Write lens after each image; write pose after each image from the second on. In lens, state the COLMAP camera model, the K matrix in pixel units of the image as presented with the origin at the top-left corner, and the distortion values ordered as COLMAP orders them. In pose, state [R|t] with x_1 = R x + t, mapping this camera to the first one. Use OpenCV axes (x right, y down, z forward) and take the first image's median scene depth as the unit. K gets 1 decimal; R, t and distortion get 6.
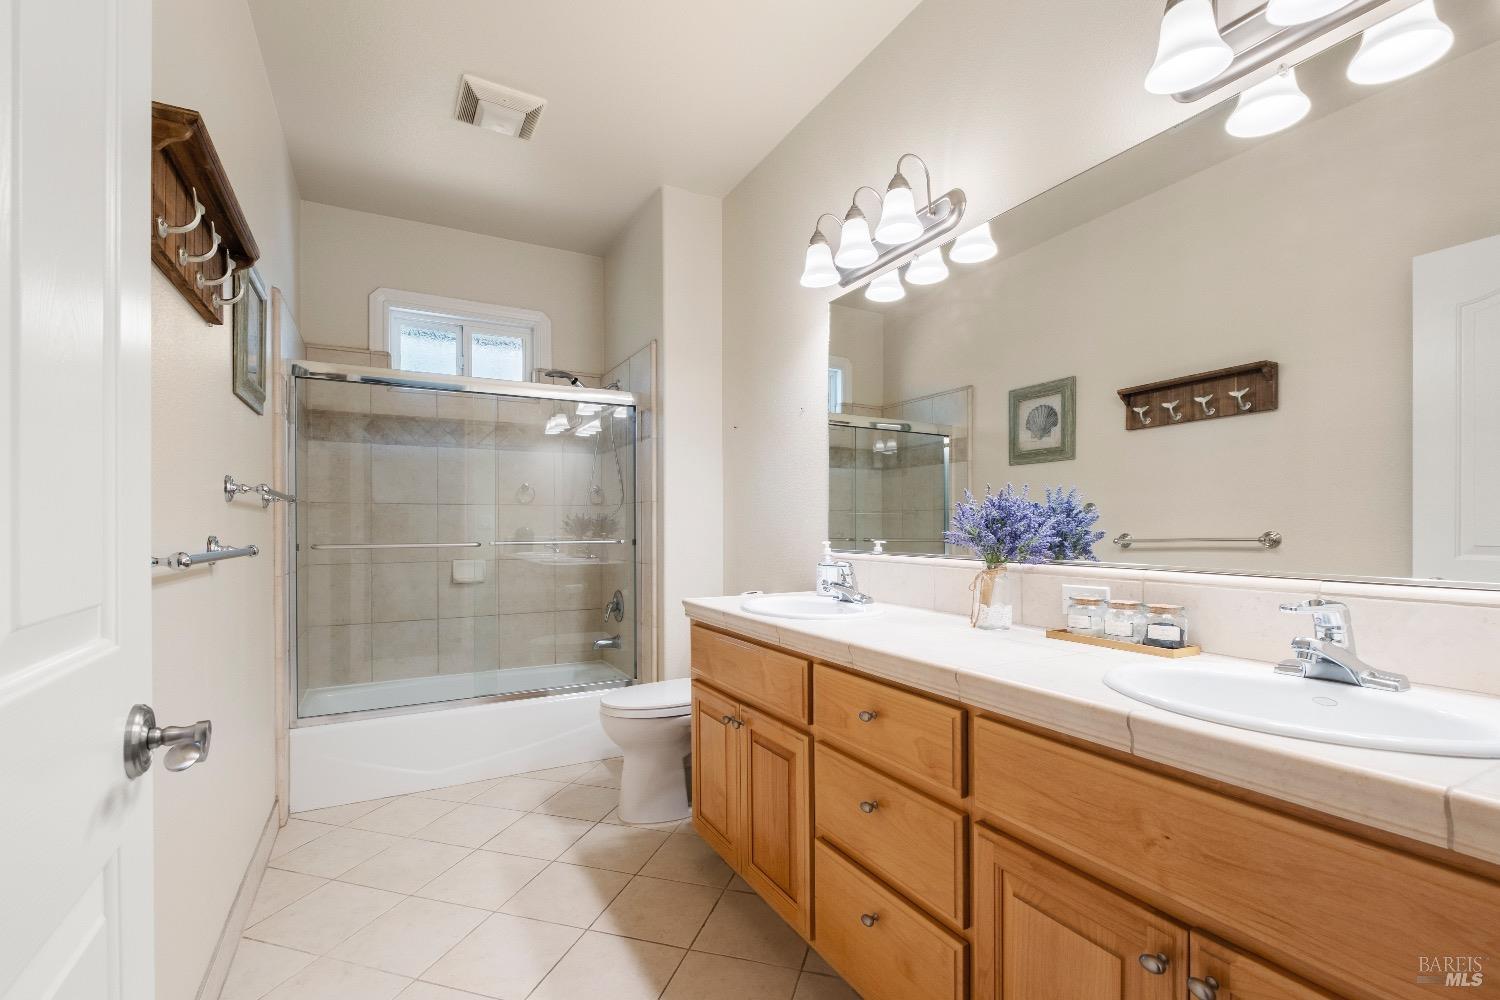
lens RADIAL K [[656.1, 0, 745.5], [0, 656.1, 485.0], [0, 0, 1]] dist [-0.010414, -0.000344]
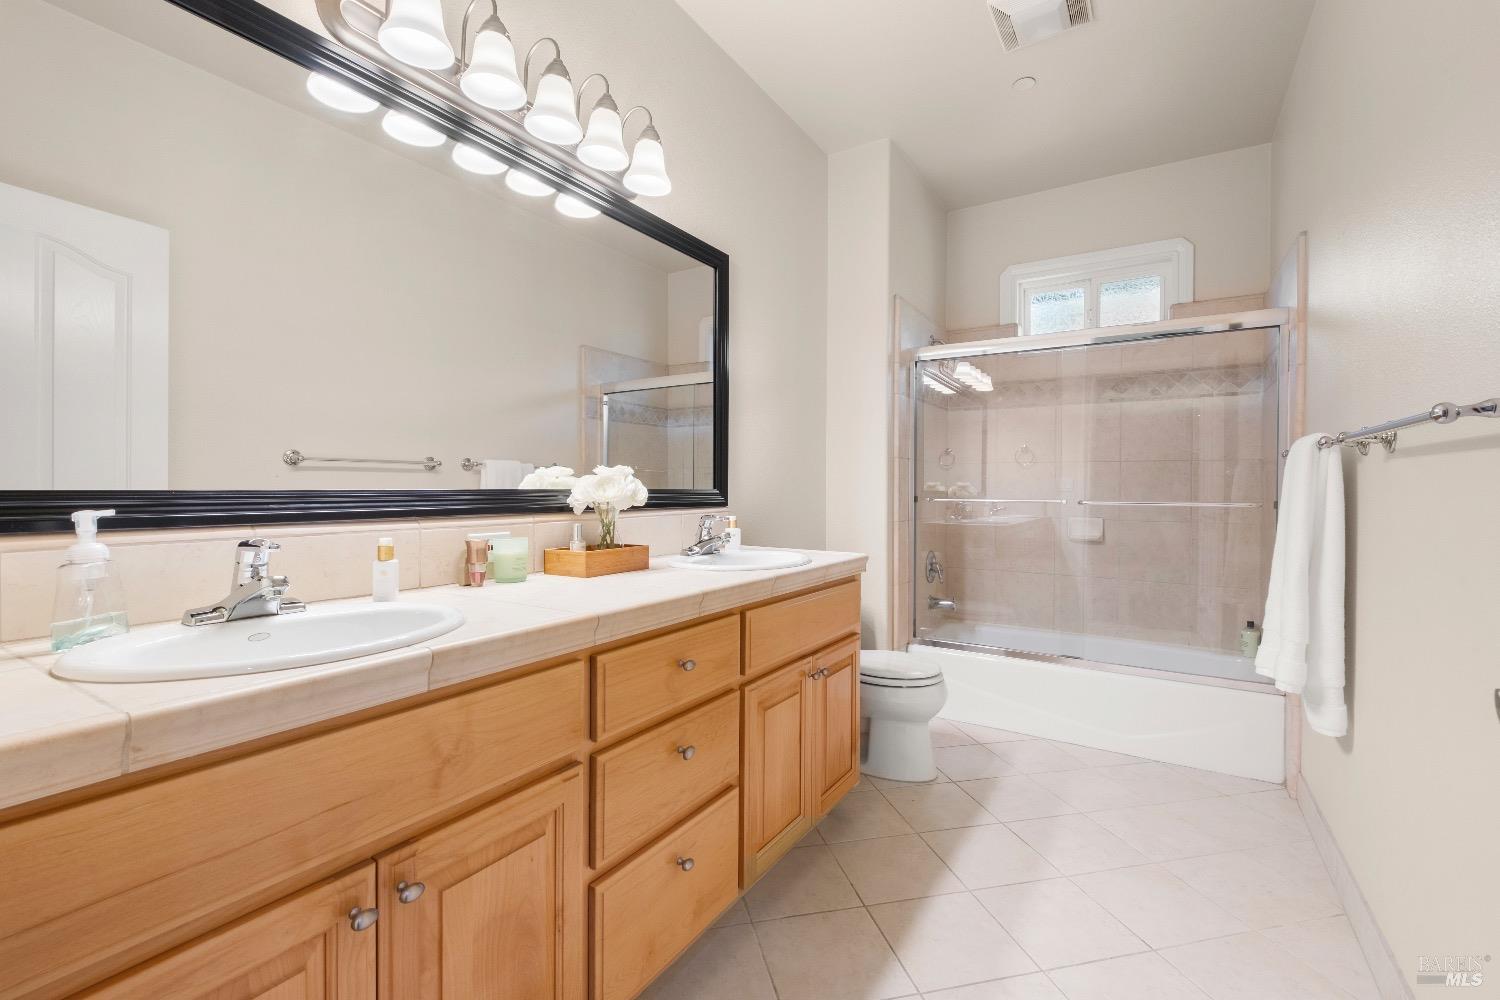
lens RADIAL K [[656.1, 0, 745.5], [0, 656.1, 485.0], [0, 0, 1]] dist [-0.010414, -0.000344]
pose [[-0.472391, -0.003917, 0.881380, -0.630364], [-0.053294, 0.998287, -0.024127, 0.080607], [-0.879776, -0.058370, -0.471791, 1.193334]]
